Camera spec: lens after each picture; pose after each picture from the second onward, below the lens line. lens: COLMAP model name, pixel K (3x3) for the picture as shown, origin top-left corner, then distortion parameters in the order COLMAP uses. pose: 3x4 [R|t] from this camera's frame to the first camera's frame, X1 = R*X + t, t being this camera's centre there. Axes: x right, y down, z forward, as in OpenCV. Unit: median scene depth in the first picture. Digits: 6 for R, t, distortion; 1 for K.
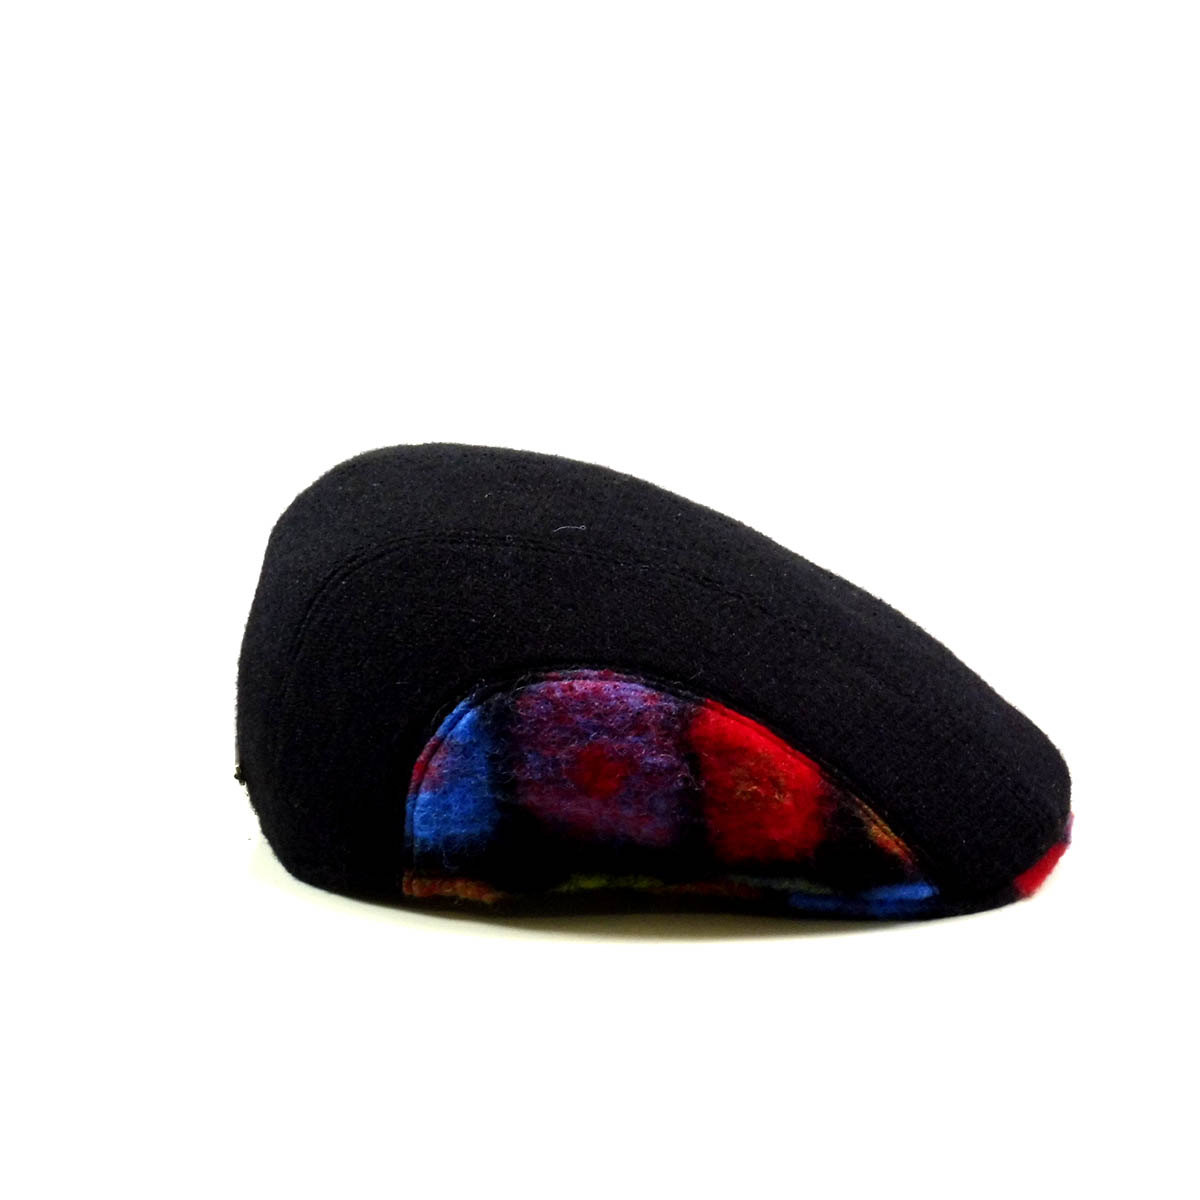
lens RADIAL K [[3746.6, 0, 600.0], [0, 3746.6, 600.0], [0, 0, 1]] dist [-0.042497, -0.460015]
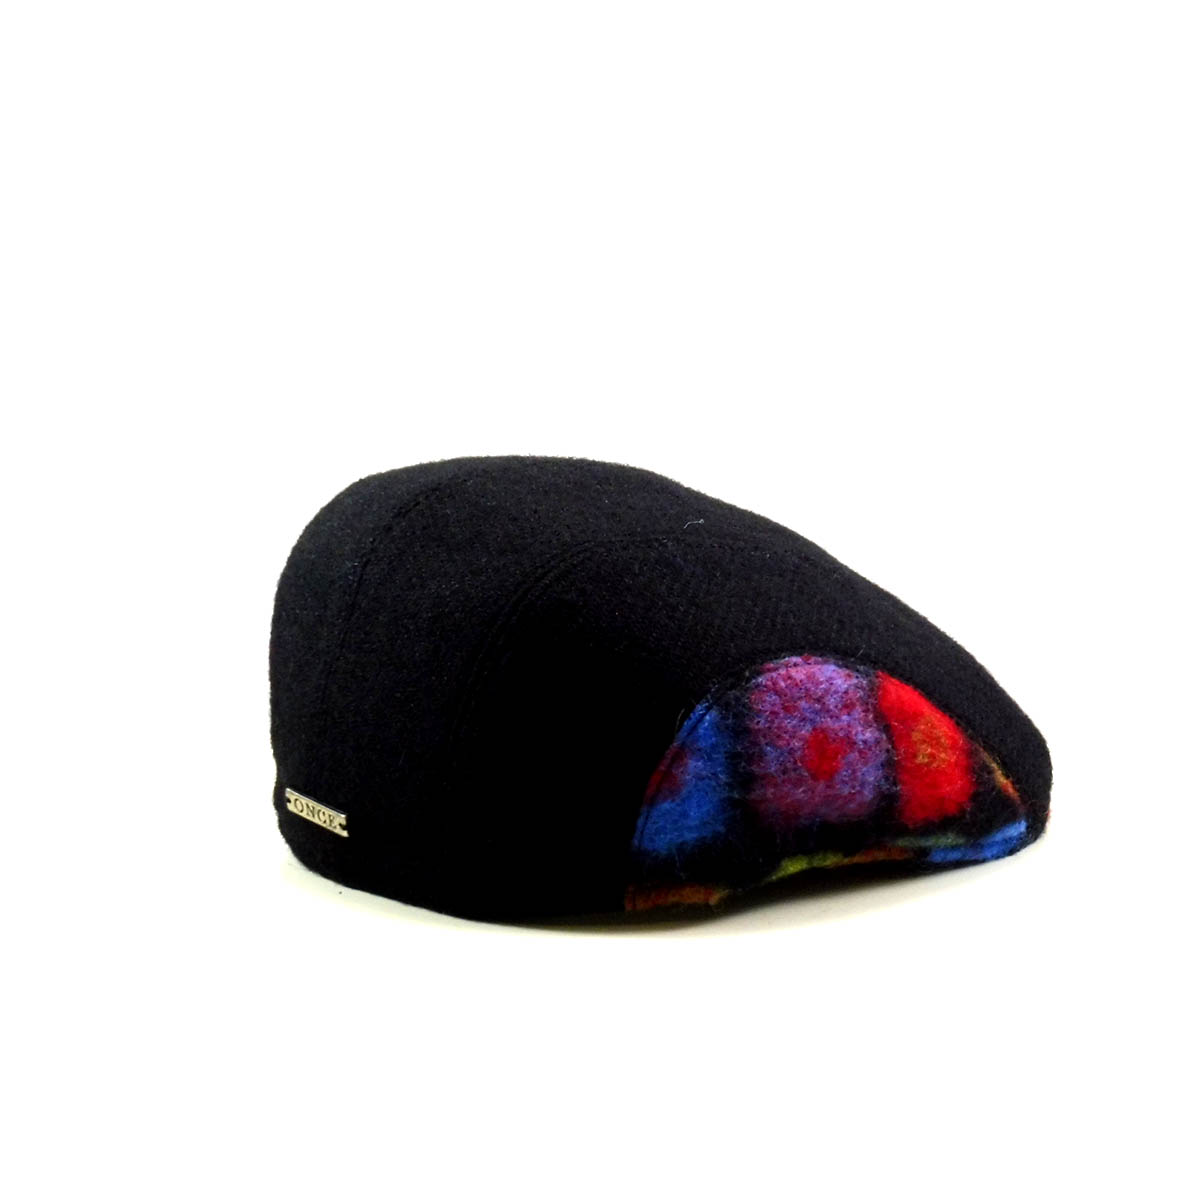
lens RADIAL K [[3746.6, 0, 600.0], [0, 3746.6, 600.0], [0, 0, 1]] dist [-0.042497, -0.460015]
pose [[0.804109, -0.115128, 0.583227, -0.632249], [0.119773, 0.992325, 0.030748, -0.033961], [-0.582291, 0.045130, 0.811727, 0.208592]]
